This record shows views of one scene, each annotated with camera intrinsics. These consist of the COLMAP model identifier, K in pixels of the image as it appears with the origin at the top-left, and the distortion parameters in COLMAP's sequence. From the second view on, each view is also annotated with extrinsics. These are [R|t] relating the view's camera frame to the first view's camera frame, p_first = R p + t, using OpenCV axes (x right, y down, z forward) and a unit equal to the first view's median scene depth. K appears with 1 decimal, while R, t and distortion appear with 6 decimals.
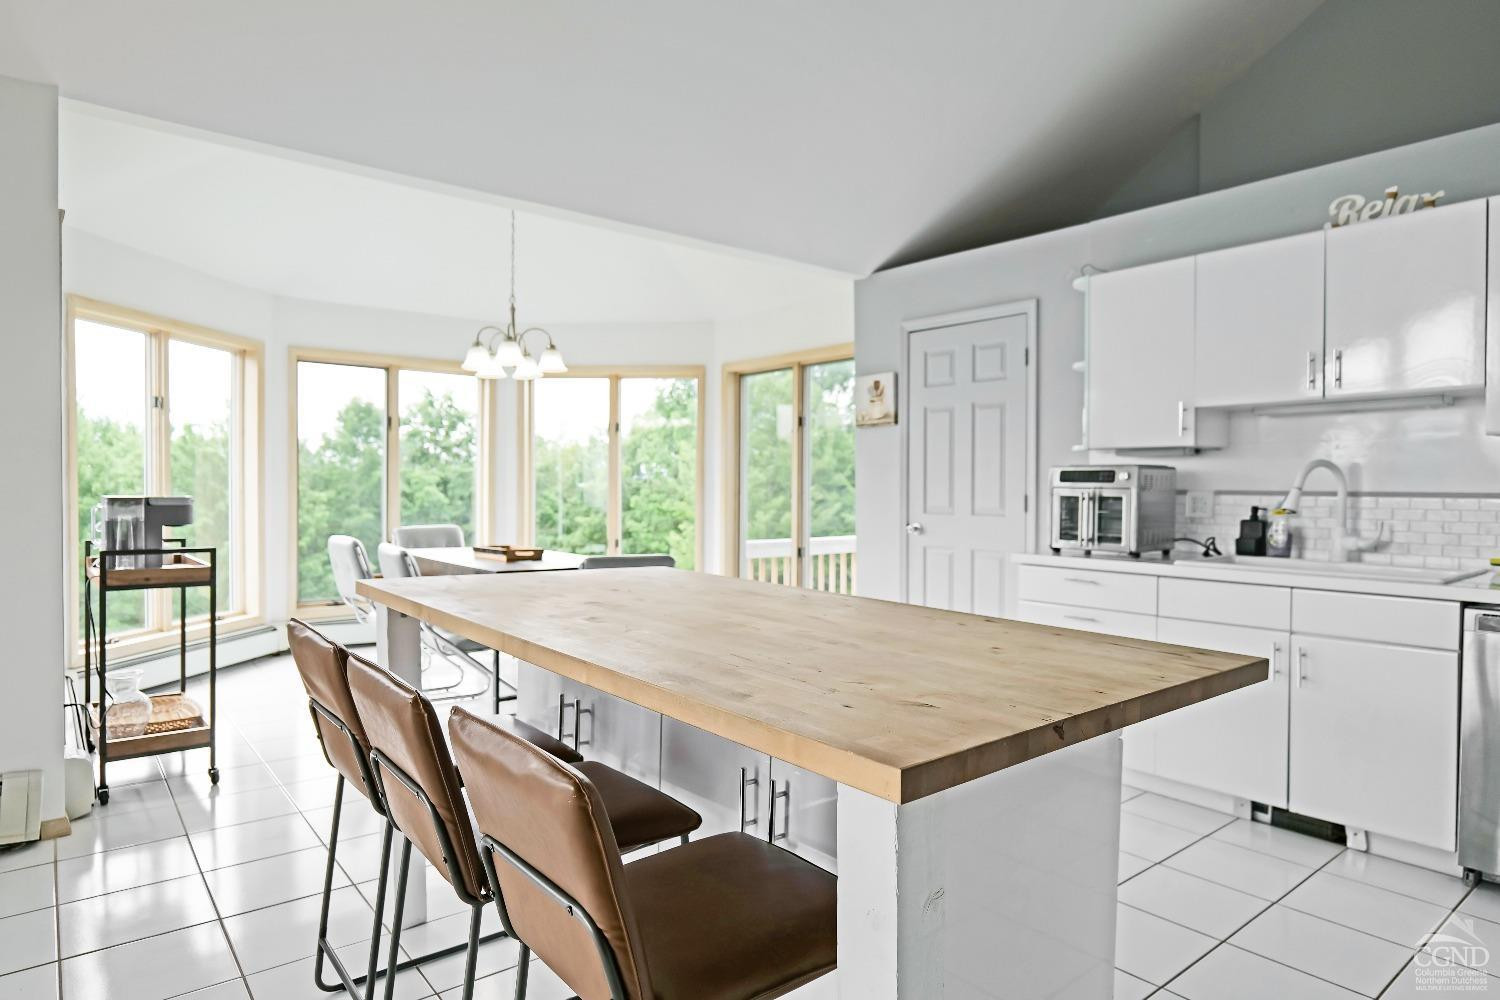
lens RADIAL K [[875.4, 0, 748.5], [0, 875.4, 503.2], [0, 0, 1]] dist [-0.018174, 0.003893]
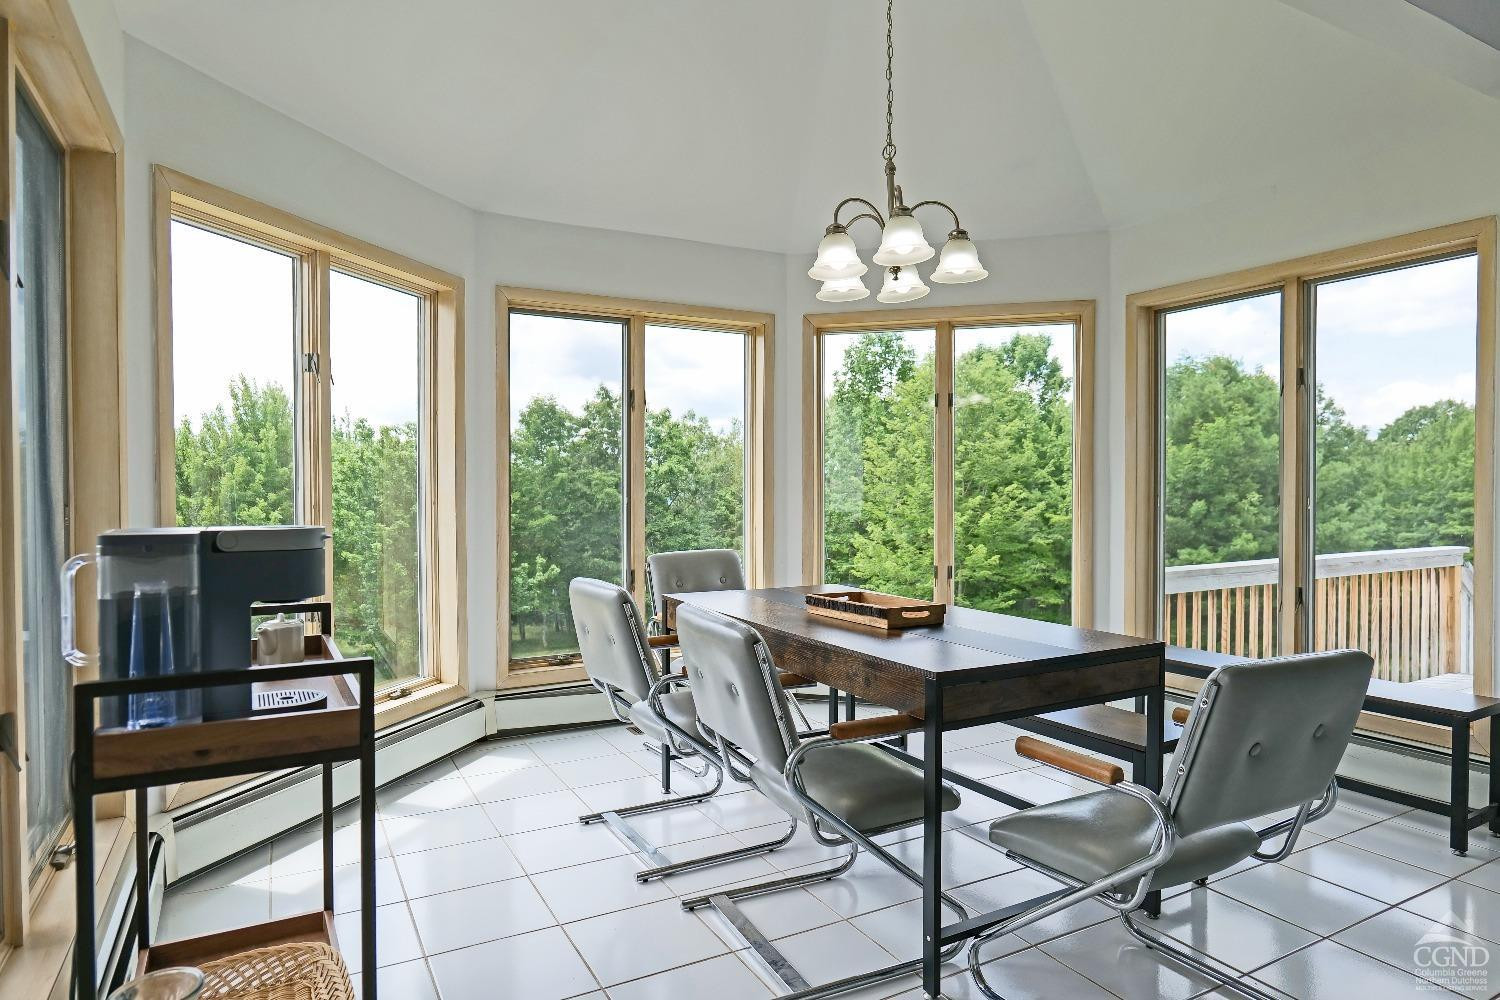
lens RADIAL K [[875.4, 0, 748.0], [0, 875.4, 500.3], [0, 0, 1]] dist [-0.018174, 0.003893]
pose [[0.983334, -0.006609, -0.181688, -0.220073], [0.006256, 0.999977, -0.002519, -0.010981], [0.181701, 0.001340, 0.983353, 0.378323]]
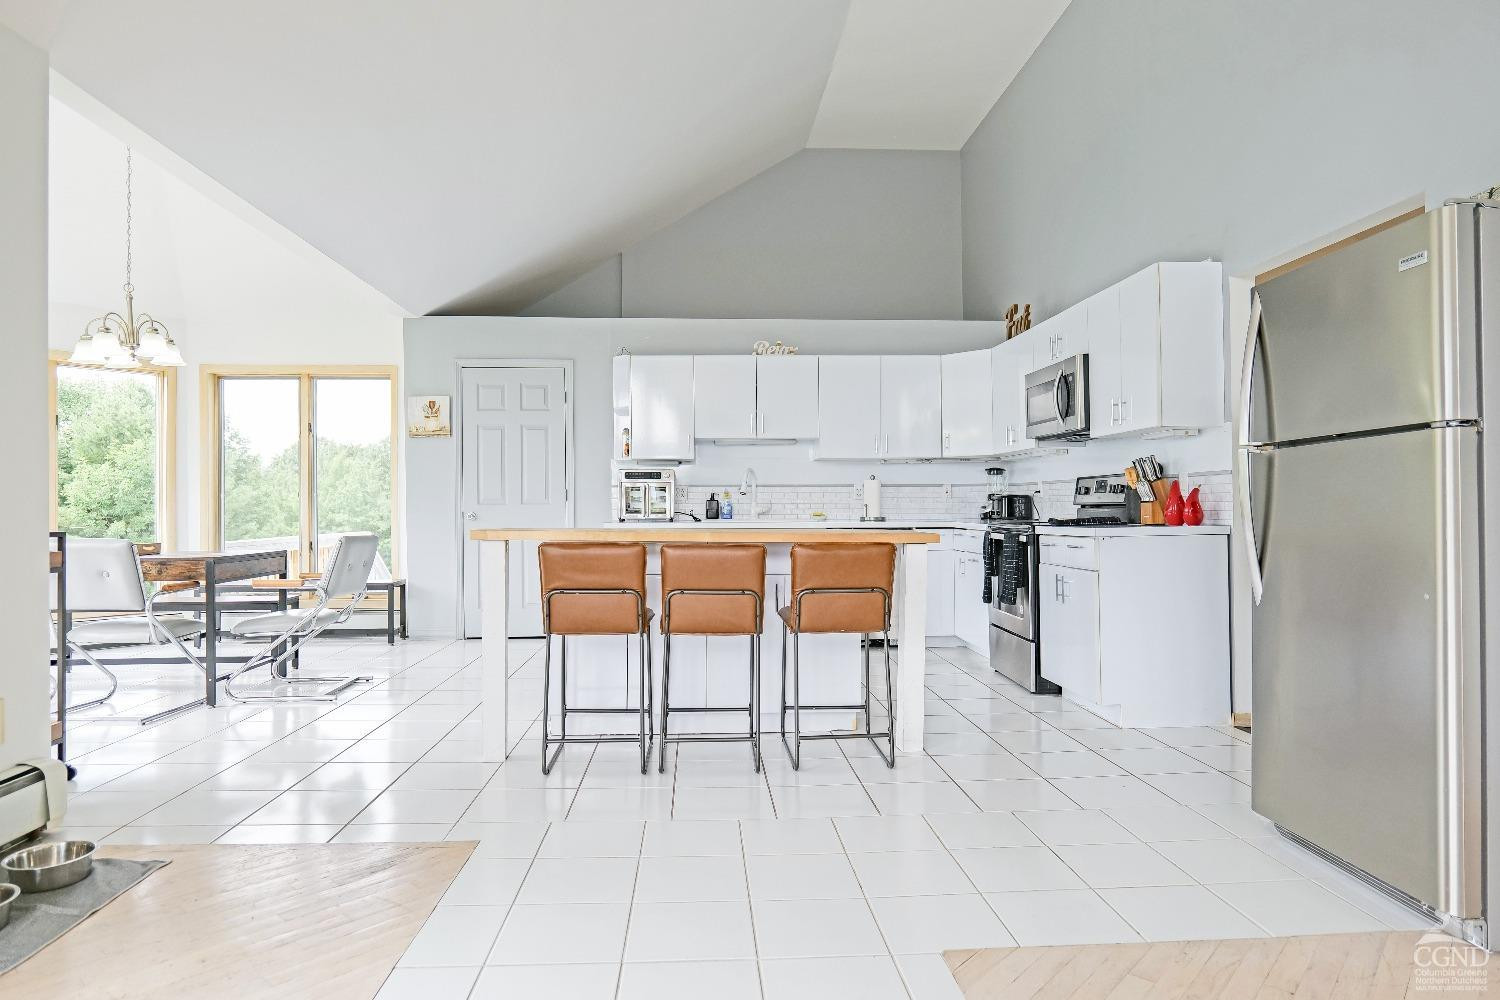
lens RADIAL K [[875.4, 0, 744.3], [0, 875.4, 505.1], [0, 0, 1]] dist [-0.018174, 0.003893]
pose [[0.583294, -0.008662, 0.812215, -0.560429], [0.024336, 0.999681, -0.006816, 0.027627], [-0.811896, 0.023742, 0.583319, -0.095785]]
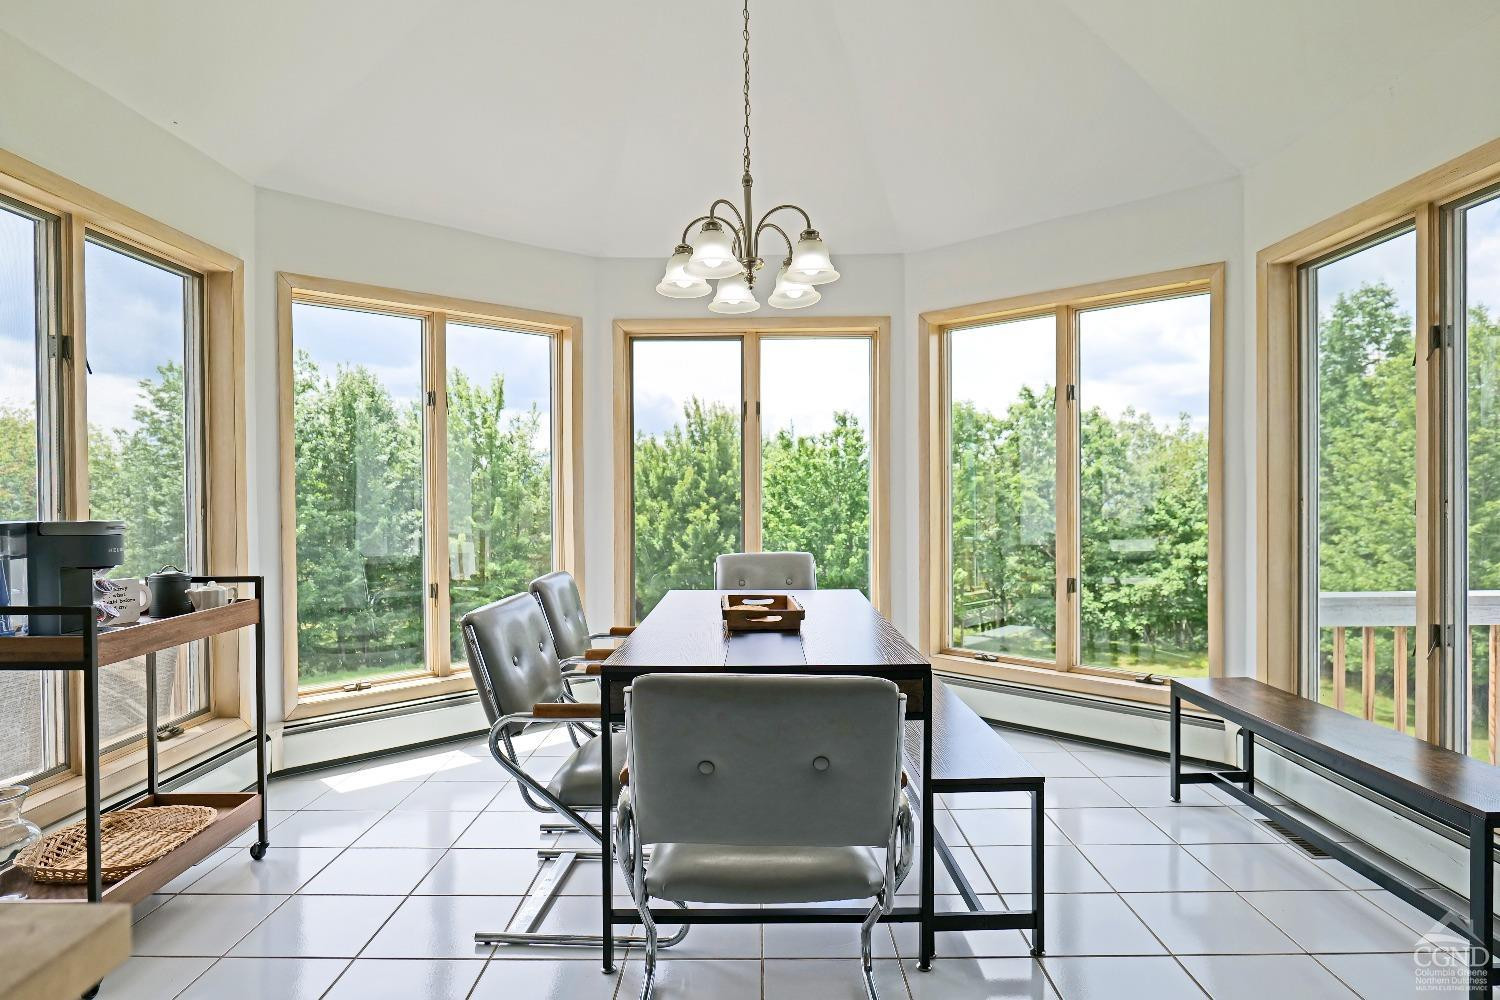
lens RADIAL K [[875.4, 0, 752.9], [0, 875.4, 498.4], [0, 0, 1]] dist [-0.018174, 0.003893]
pose [[0.772928, -0.010553, -0.634406, 0.075243], [0.004316, 0.999926, -0.011374, -0.009604], [0.634479, 0.006053, 0.772916, 0.483737]]
